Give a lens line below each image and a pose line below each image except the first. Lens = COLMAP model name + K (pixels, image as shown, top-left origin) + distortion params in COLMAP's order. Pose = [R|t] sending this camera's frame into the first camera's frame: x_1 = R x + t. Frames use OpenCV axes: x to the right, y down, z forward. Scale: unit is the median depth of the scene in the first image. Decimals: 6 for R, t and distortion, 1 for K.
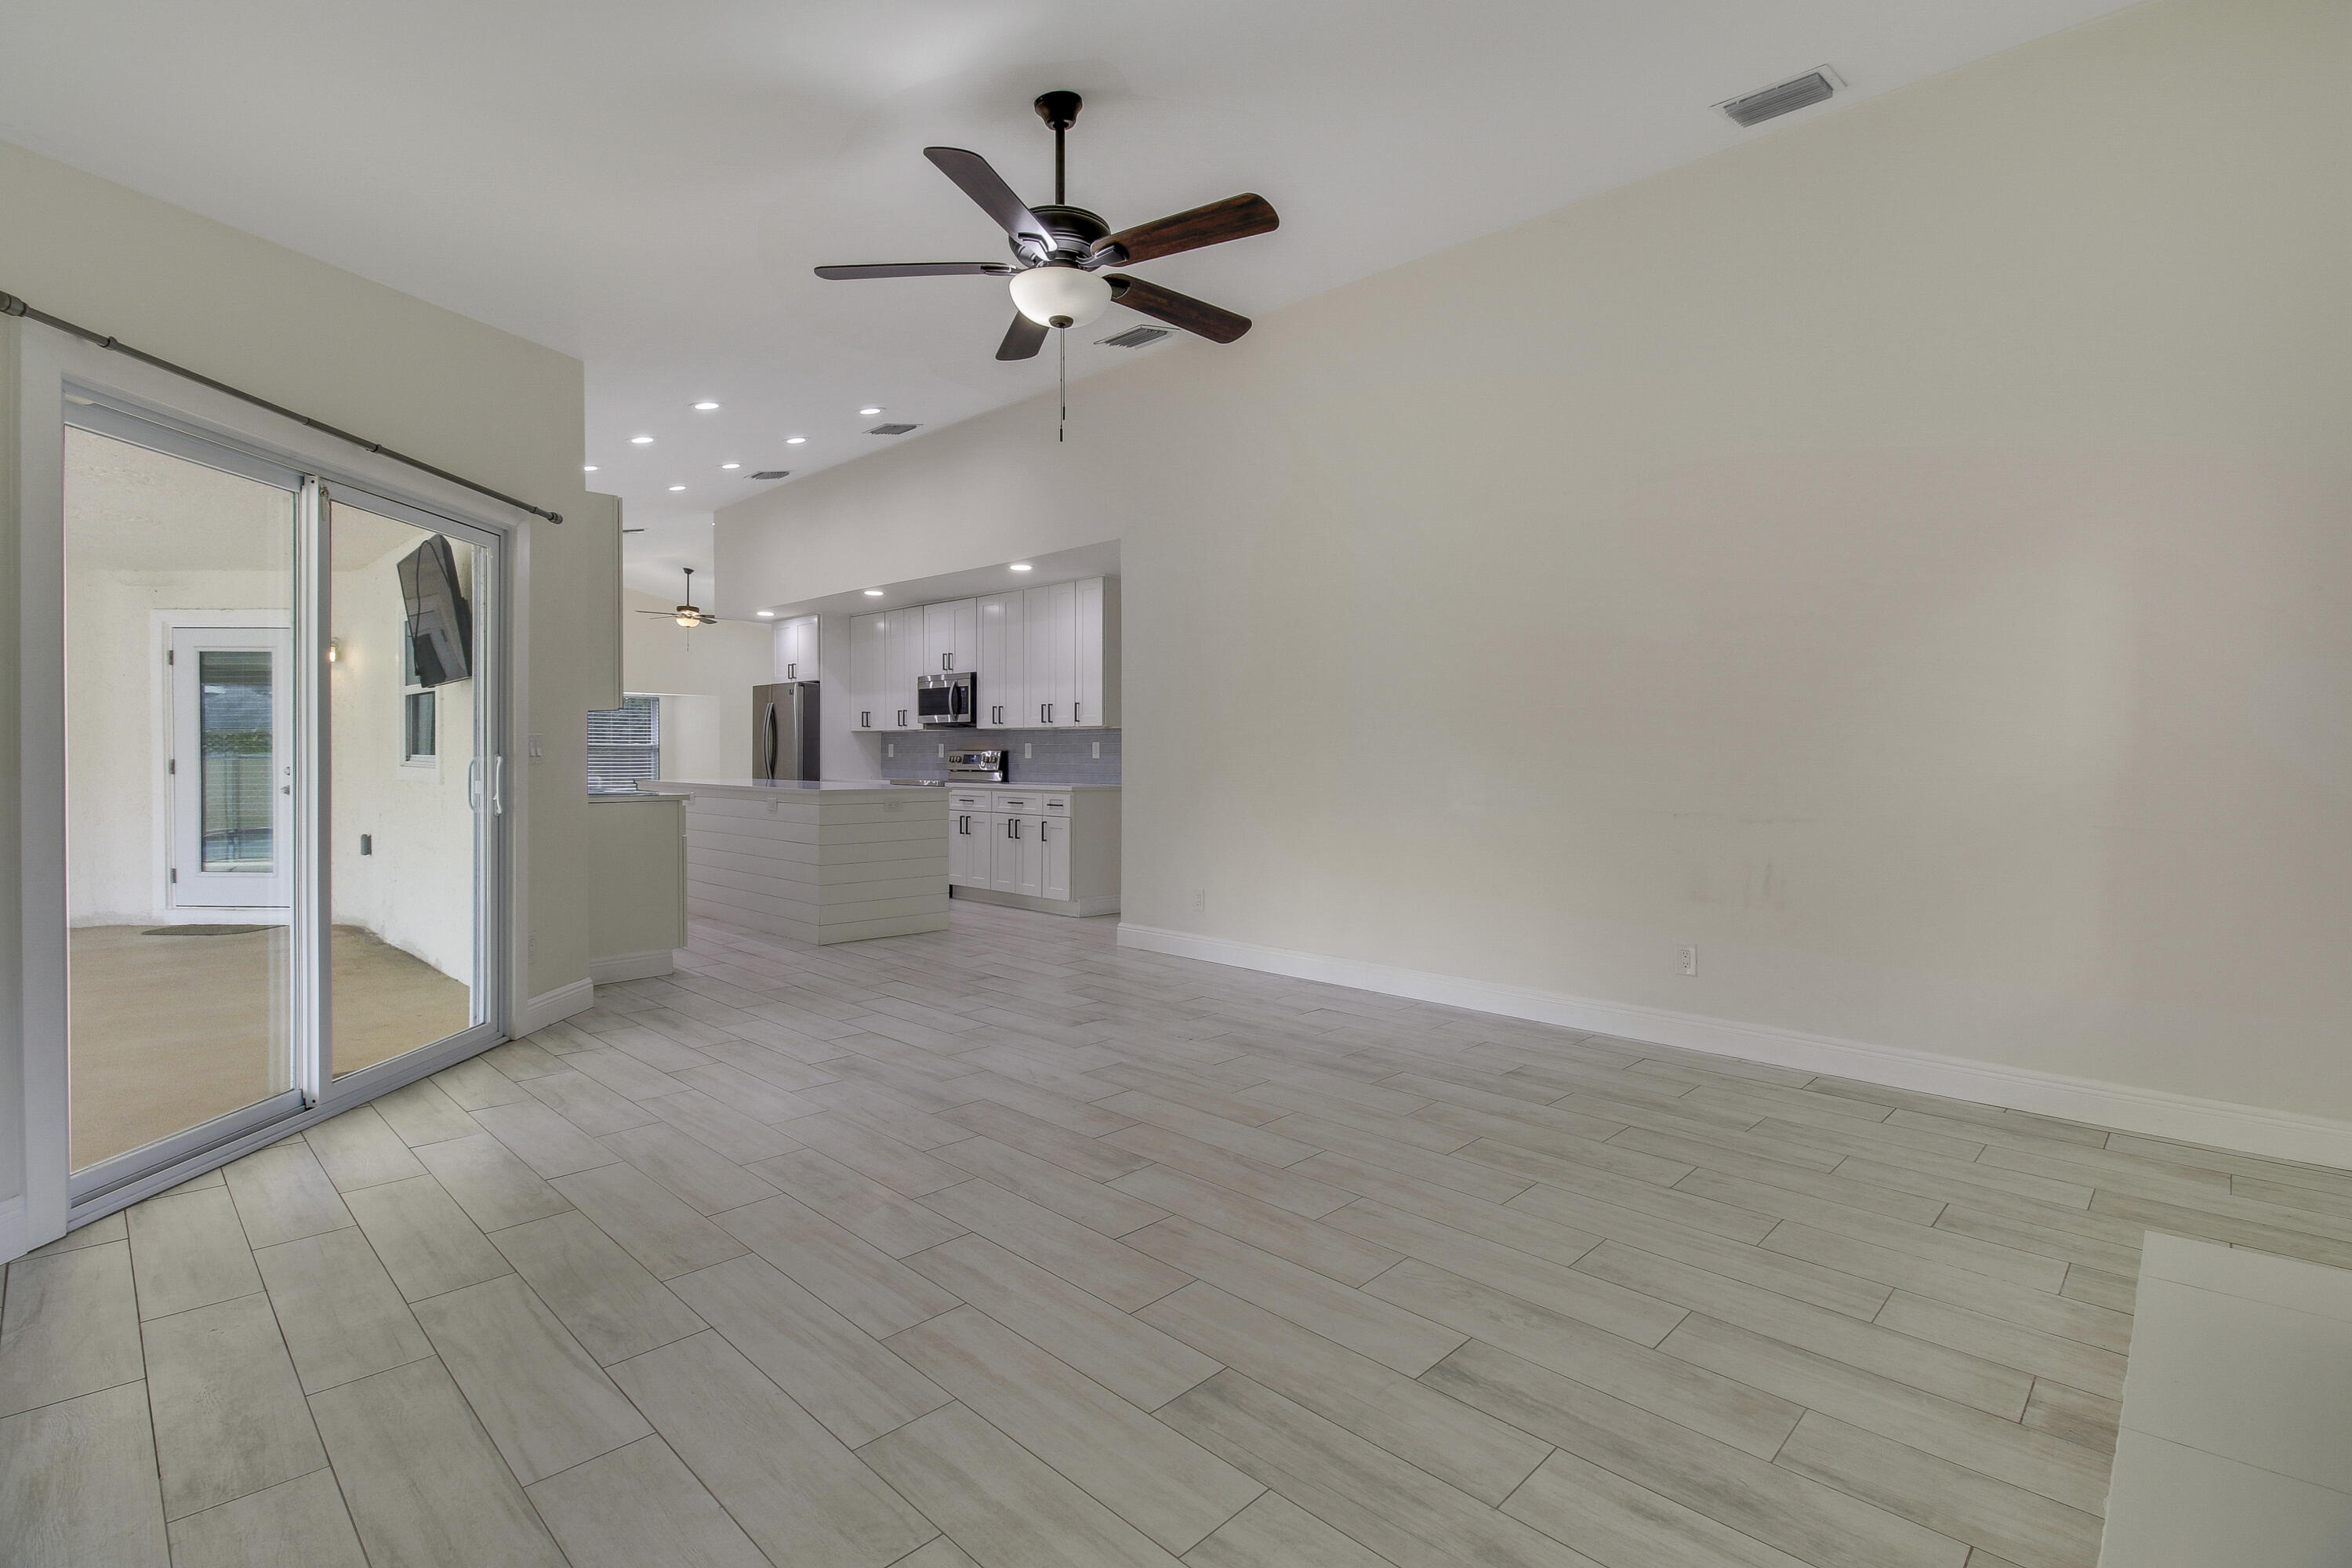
lens RADIAL K [[1090.6, 0, 1186.0], [0, 1090.6, 769.4], [0, 0, 1]] dist [0.001242, -0.013607]
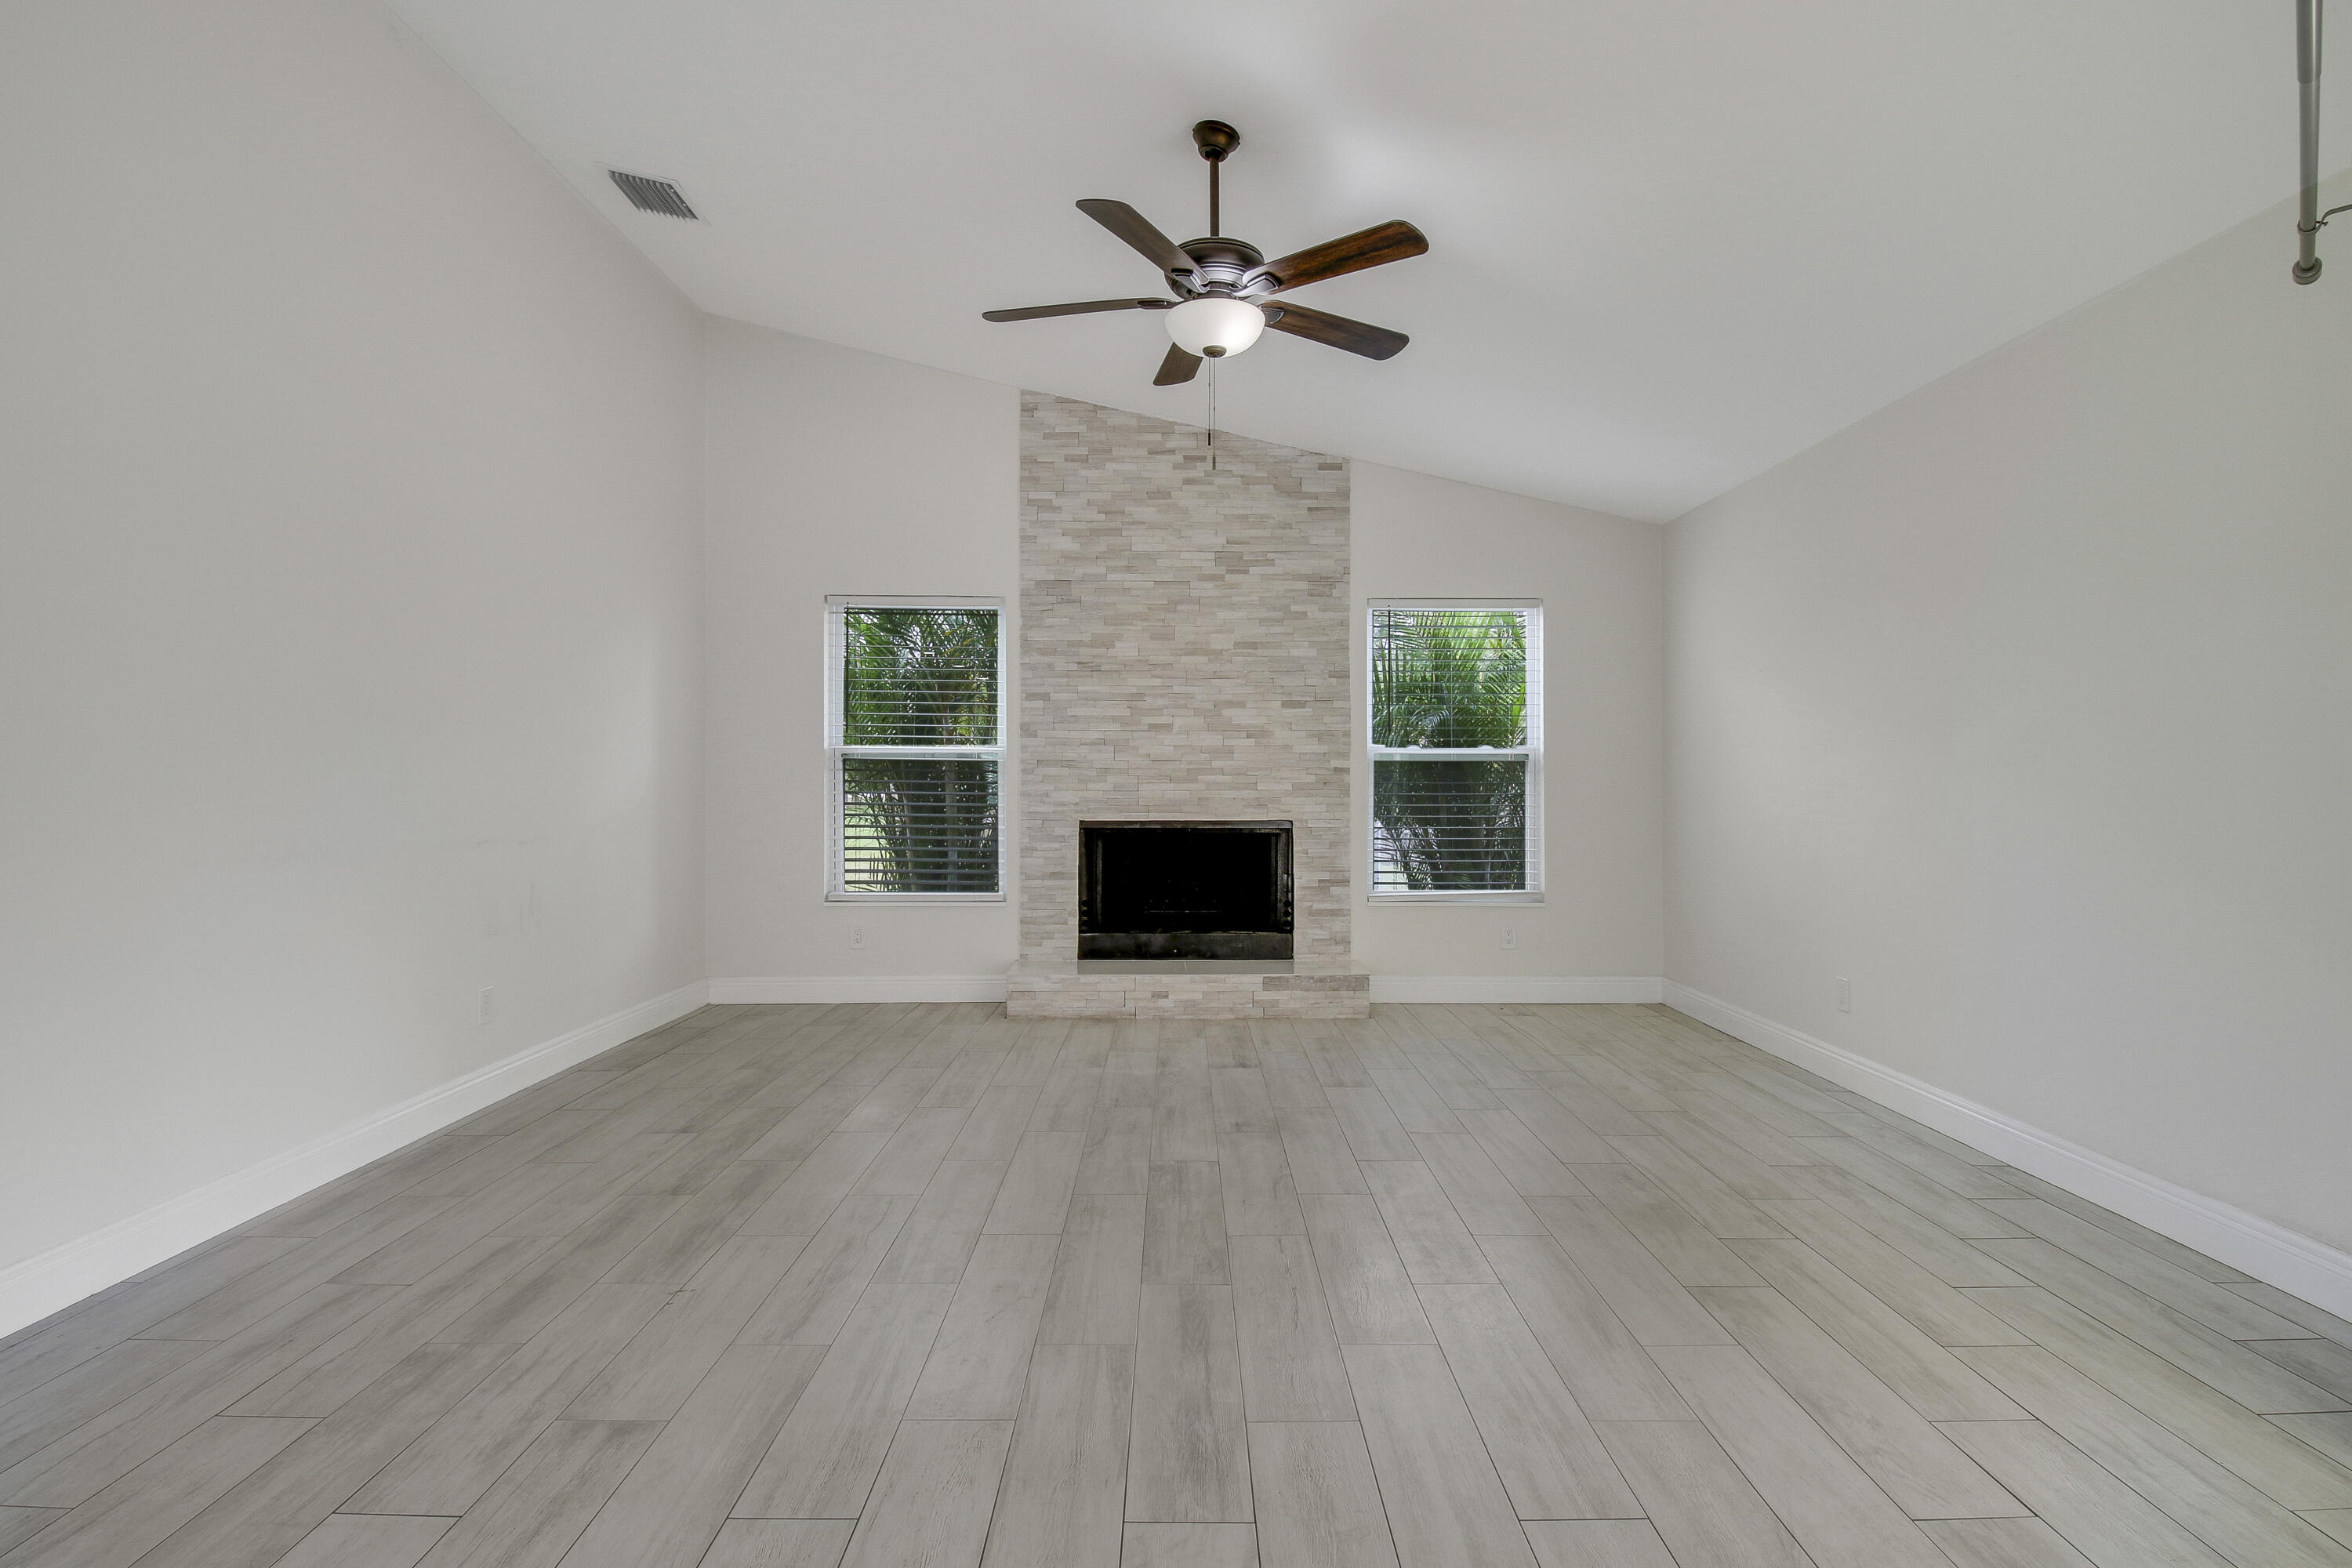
lens RADIAL K [[1138.9, 0, 1192.5], [0, 1138.9, 782.2], [0, 0, 1]] dist [0.004496, -0.016316]
pose [[-0.703019, -0.007840, 0.711128, -0.804670], [0.004611, 0.999868, 0.015581, -0.025318], [-0.711156, 0.014232, -0.702890, 1.665236]]
